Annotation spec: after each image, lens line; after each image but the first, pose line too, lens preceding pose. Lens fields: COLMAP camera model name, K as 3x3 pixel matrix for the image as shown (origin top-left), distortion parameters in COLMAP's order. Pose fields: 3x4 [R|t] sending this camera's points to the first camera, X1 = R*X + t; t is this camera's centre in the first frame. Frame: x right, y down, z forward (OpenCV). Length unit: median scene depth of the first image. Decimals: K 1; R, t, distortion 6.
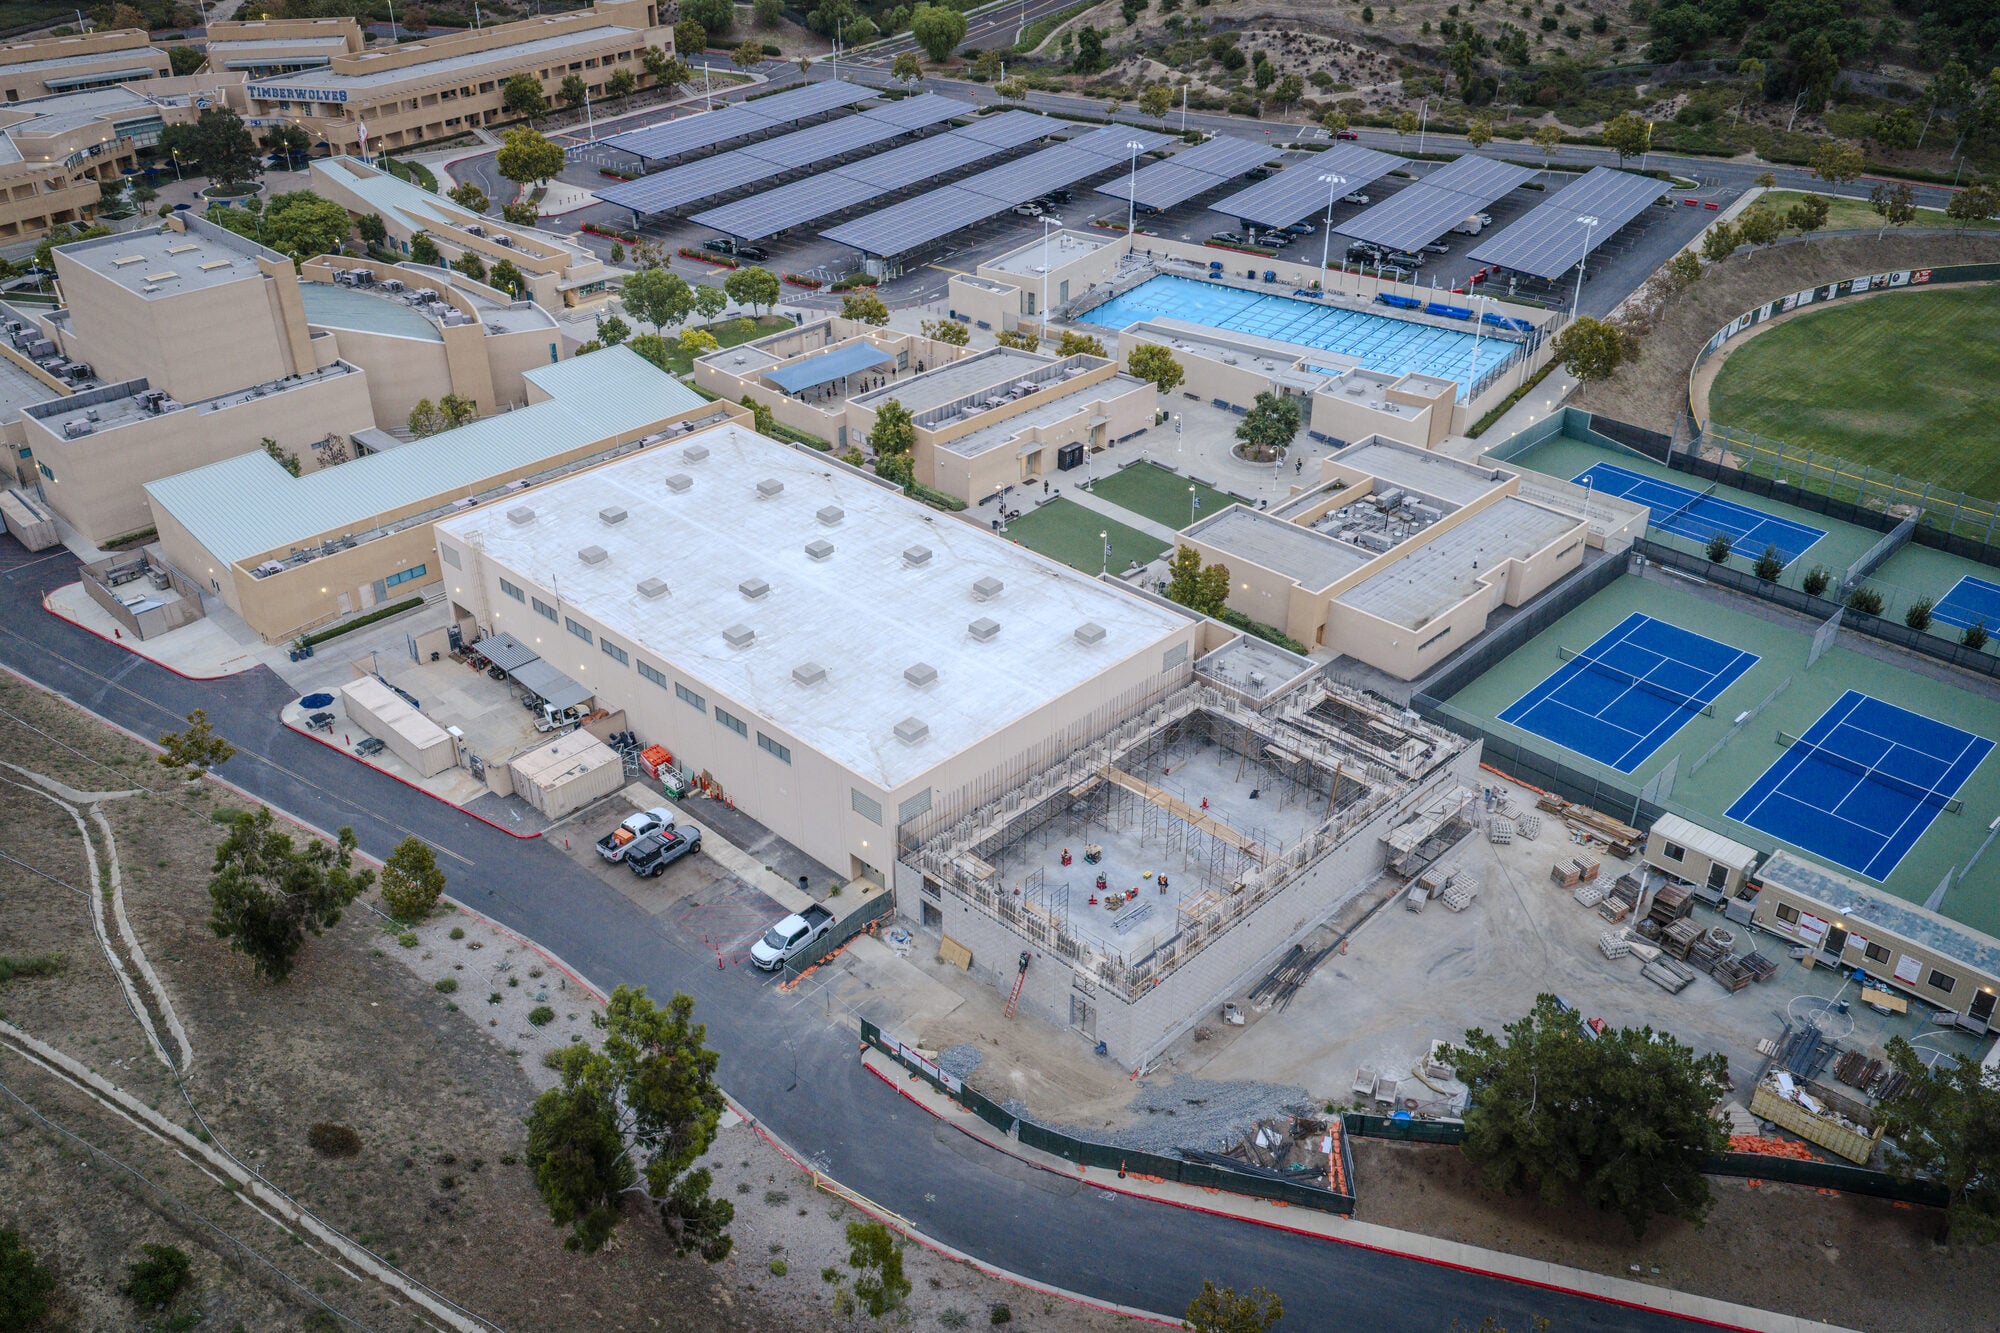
lens RADIAL K [[1680.5, 0, 1000.0], [0, 1680.5, 666.5], [0, 0, 1]] dist [0.027606, -0.043858]
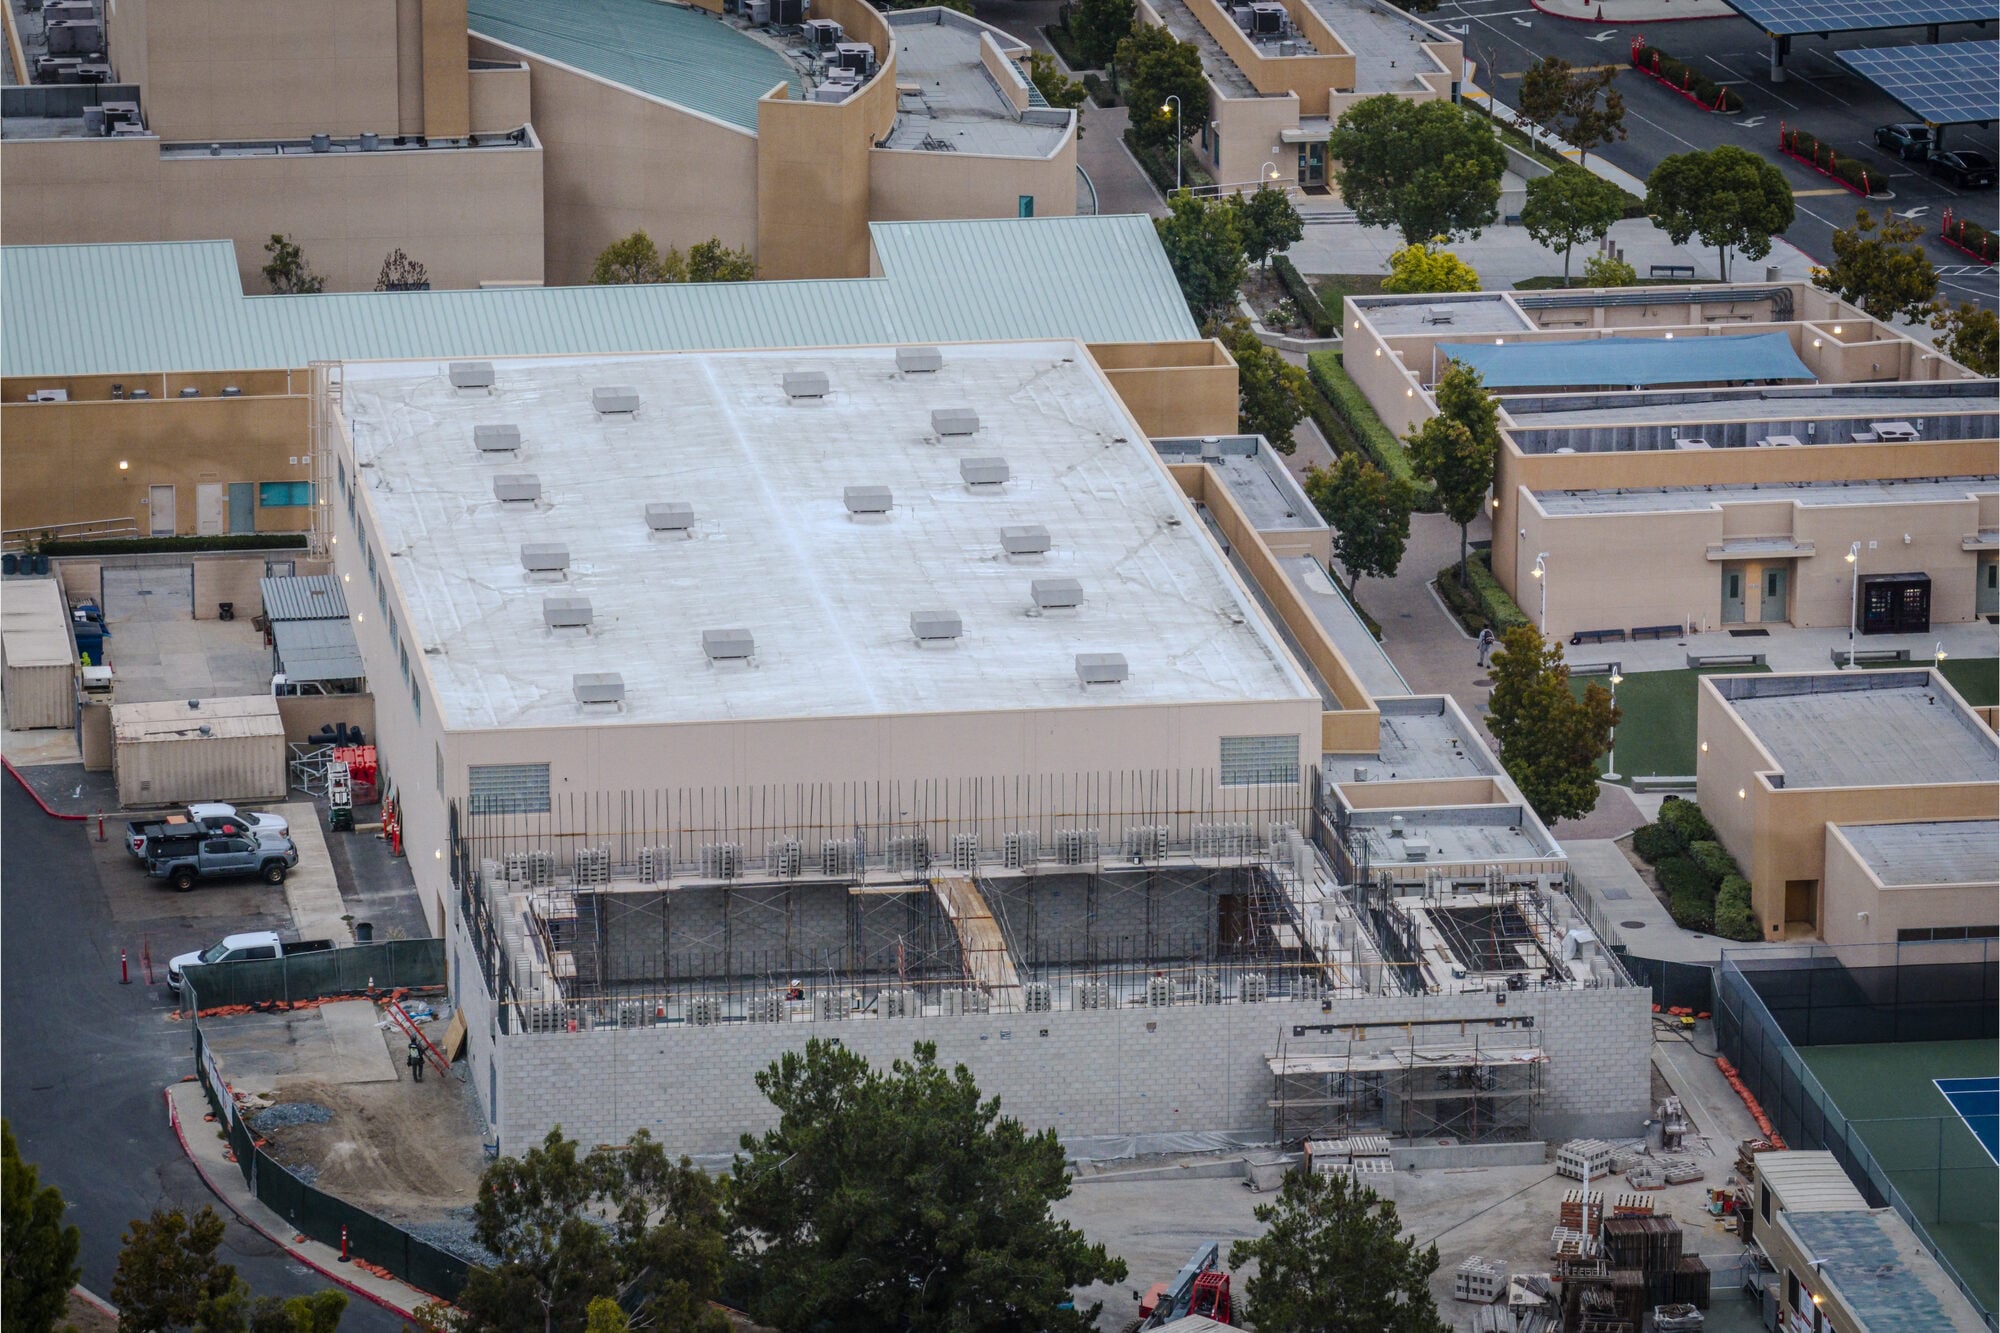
lens RADIAL K [[9824.3, 0, 1000.0], [0, 9824.3, 666.5], [0, 0, 1]] dist [-0.007468, -5.430477]
pose [[0.793957, 0.162054, -0.585978, 1.468421], [-0.309095, 0.937558, -0.159515, 0.382635], [0.523539, 0.307771, 0.794471, -1.106496]]
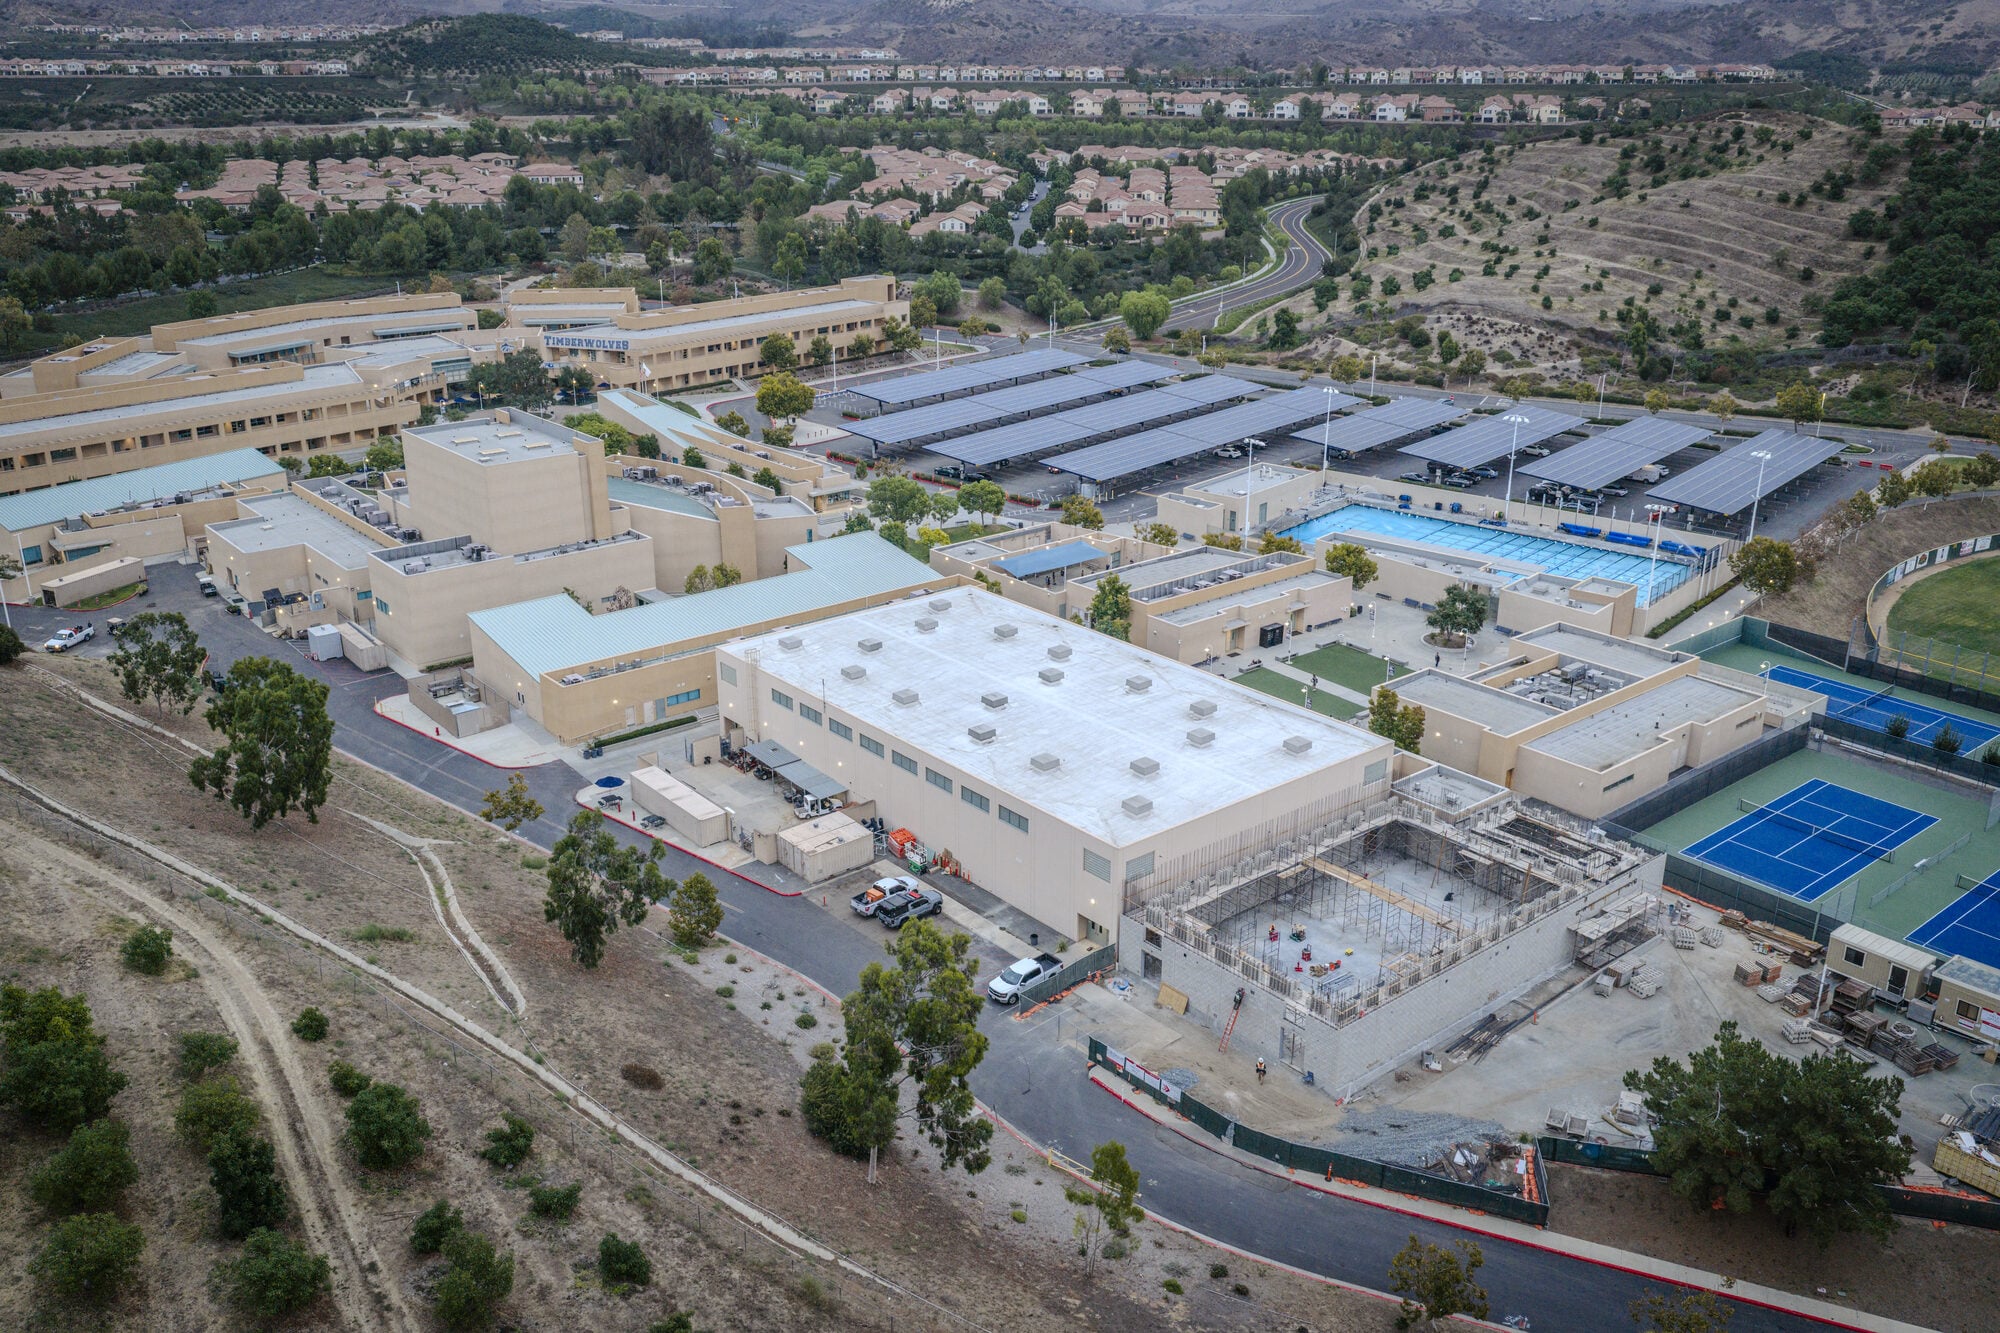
lens RADIAL K [[1681.1, 0, 1000.0], [0, 1681.1, 666.5], [0, 0, 1]] dist [0.019785, -0.018484]
pose [[0.994206, 0.038118, -0.100502, -0.027420], [-0.055639, 0.982500, -0.177758, 0.118336], [0.091968, 0.182320, 0.978929, -0.096415]]
